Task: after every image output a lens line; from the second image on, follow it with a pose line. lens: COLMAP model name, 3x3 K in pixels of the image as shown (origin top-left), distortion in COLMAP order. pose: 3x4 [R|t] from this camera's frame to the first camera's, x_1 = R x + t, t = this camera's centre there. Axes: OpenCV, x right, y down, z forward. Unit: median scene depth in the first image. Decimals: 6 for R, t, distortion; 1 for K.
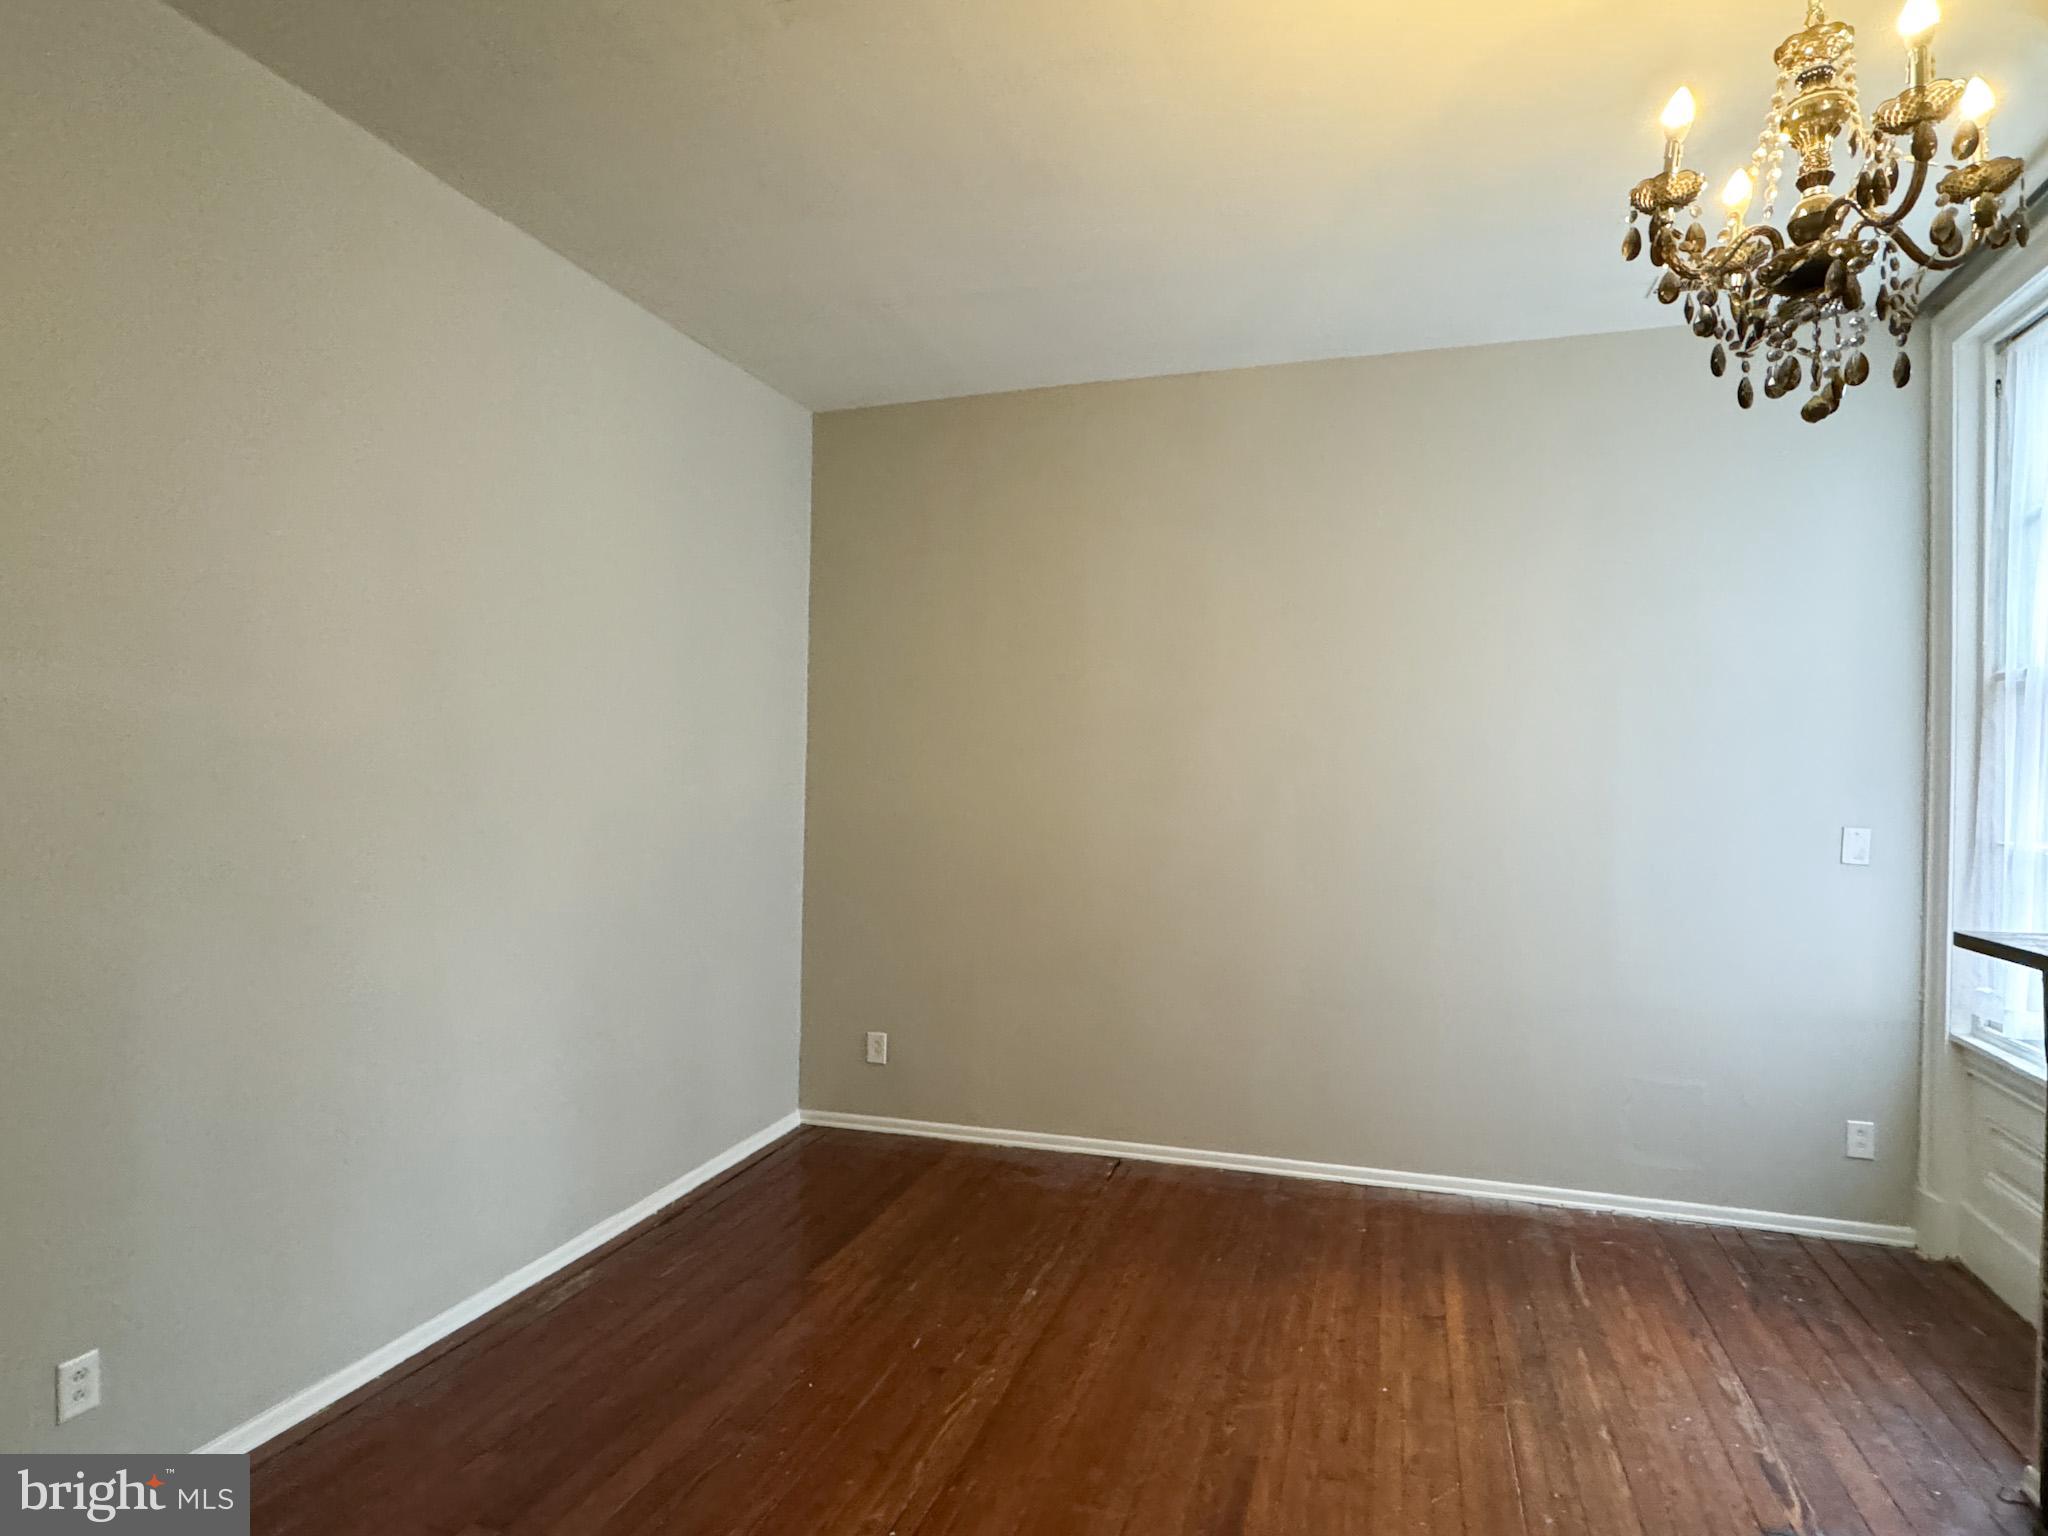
lens RADIAL K [[1142.0, 0, 1024.0], [0, 1142.0, 768.0], [0, 0, 1]] dist [-0.000721, 0.001165]
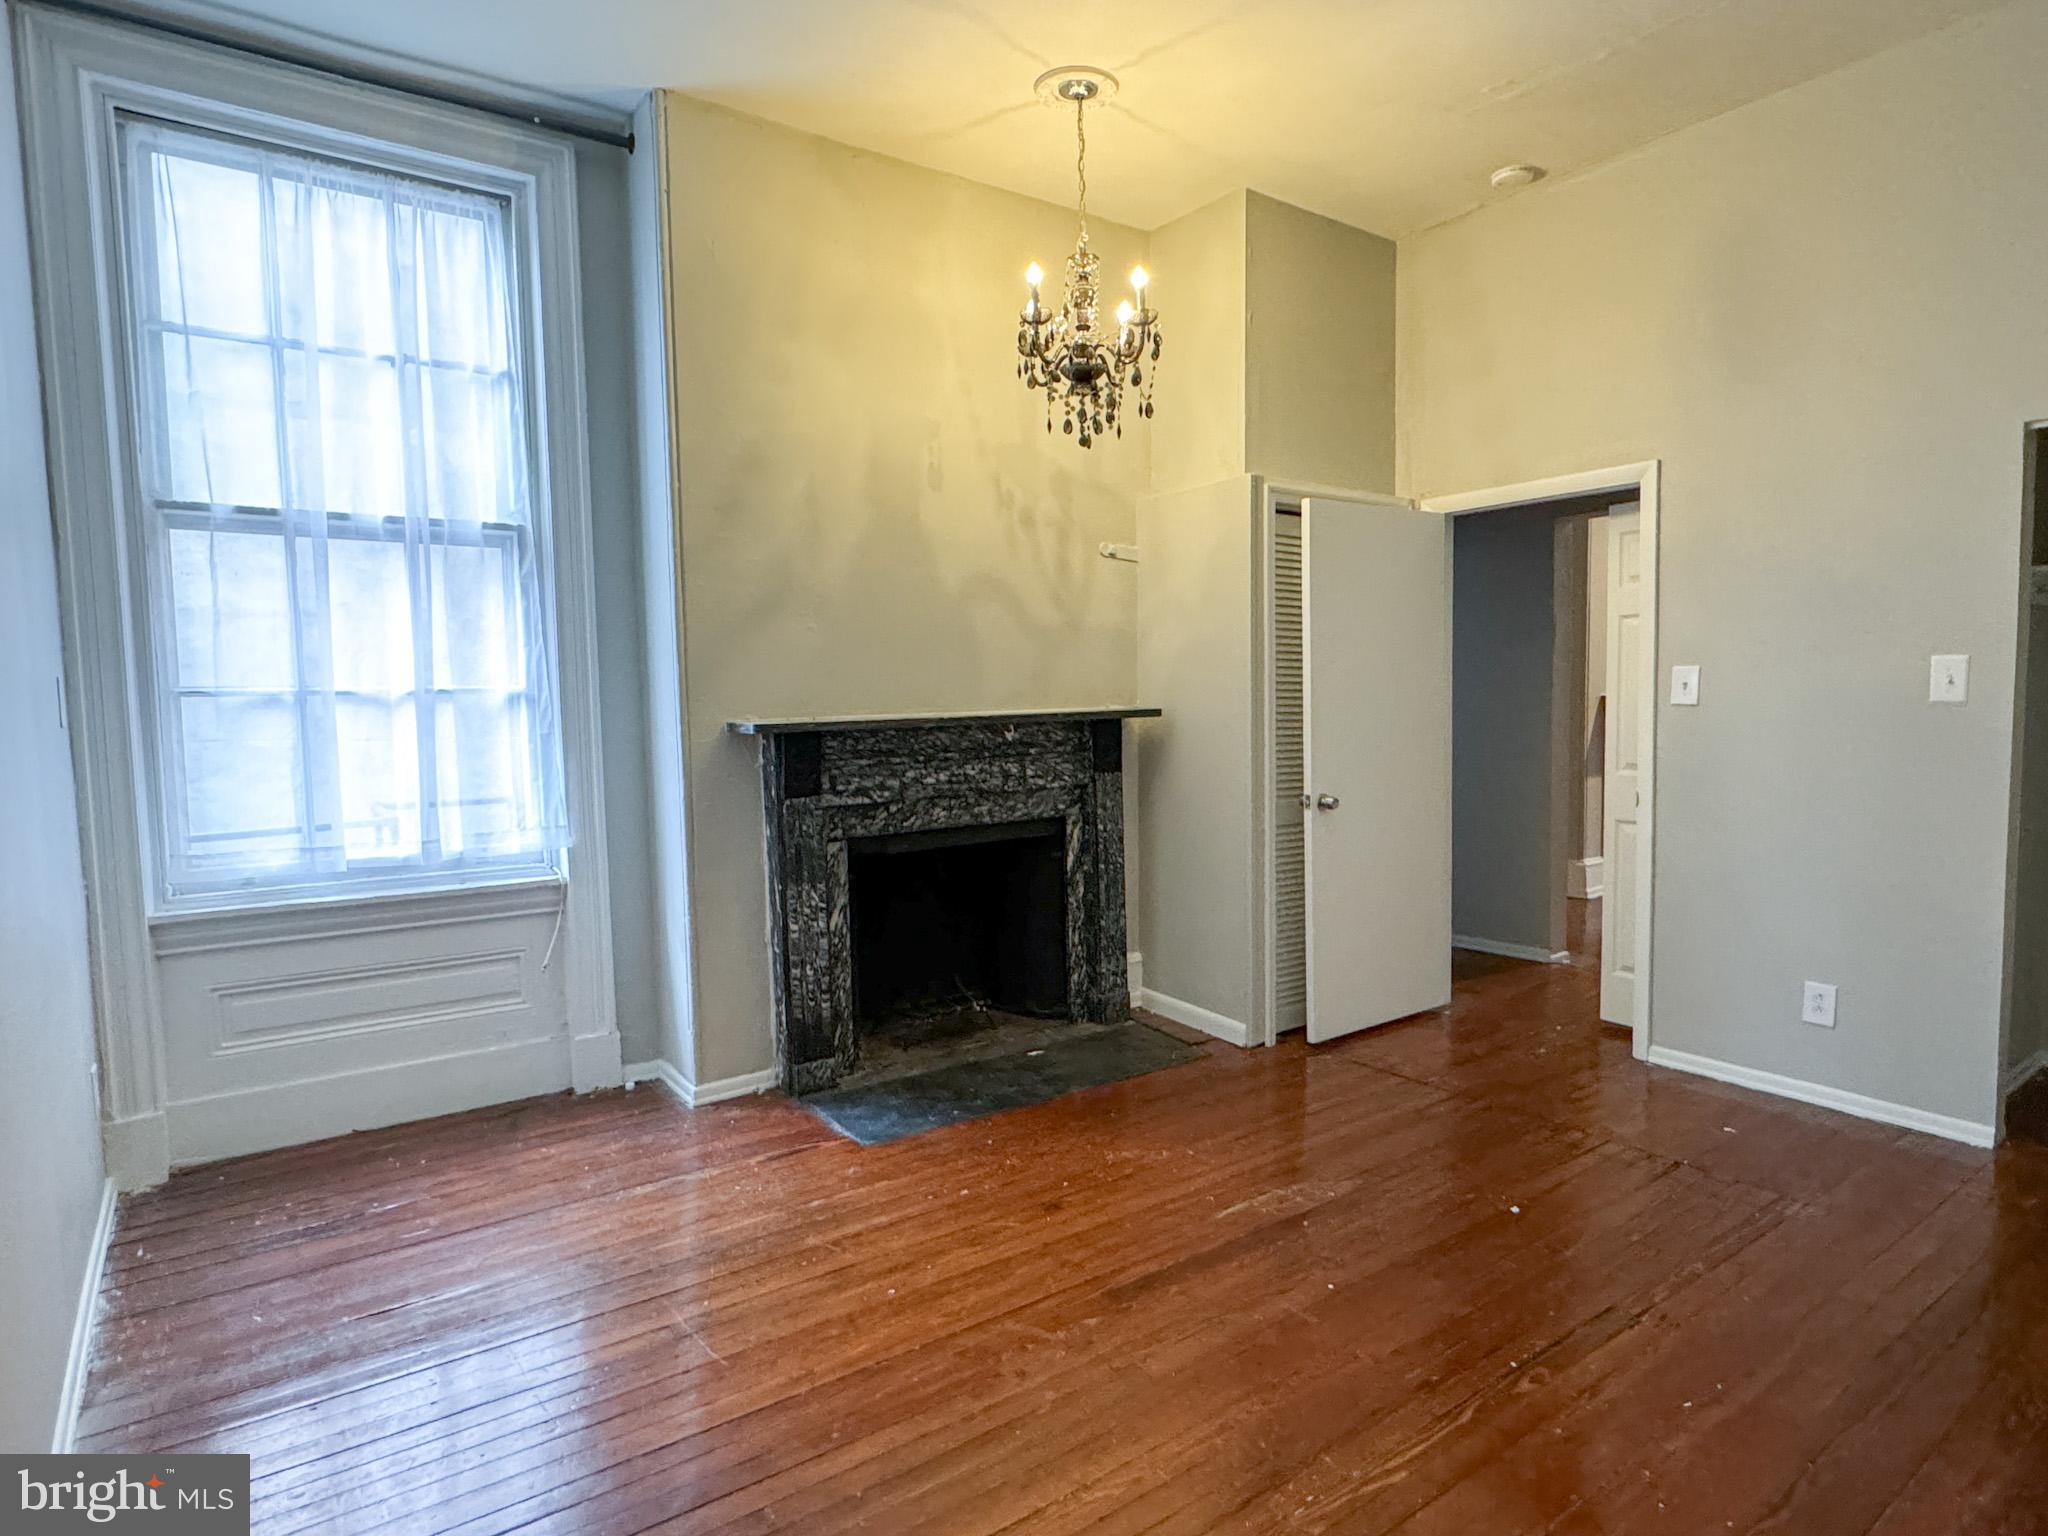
lens RADIAL K [[1142.0, 0, 1024.0], [0, 1142.0, 768.0], [0, 0, 1]] dist [-0.000721, 0.001165]
pose [[-0.810776, -0.028968, 0.584639, -0.284607], [0.011104, 0.997834, 0.064840, 0.096777], [-0.585251, 0.059062, -0.808698, 1.735030]]
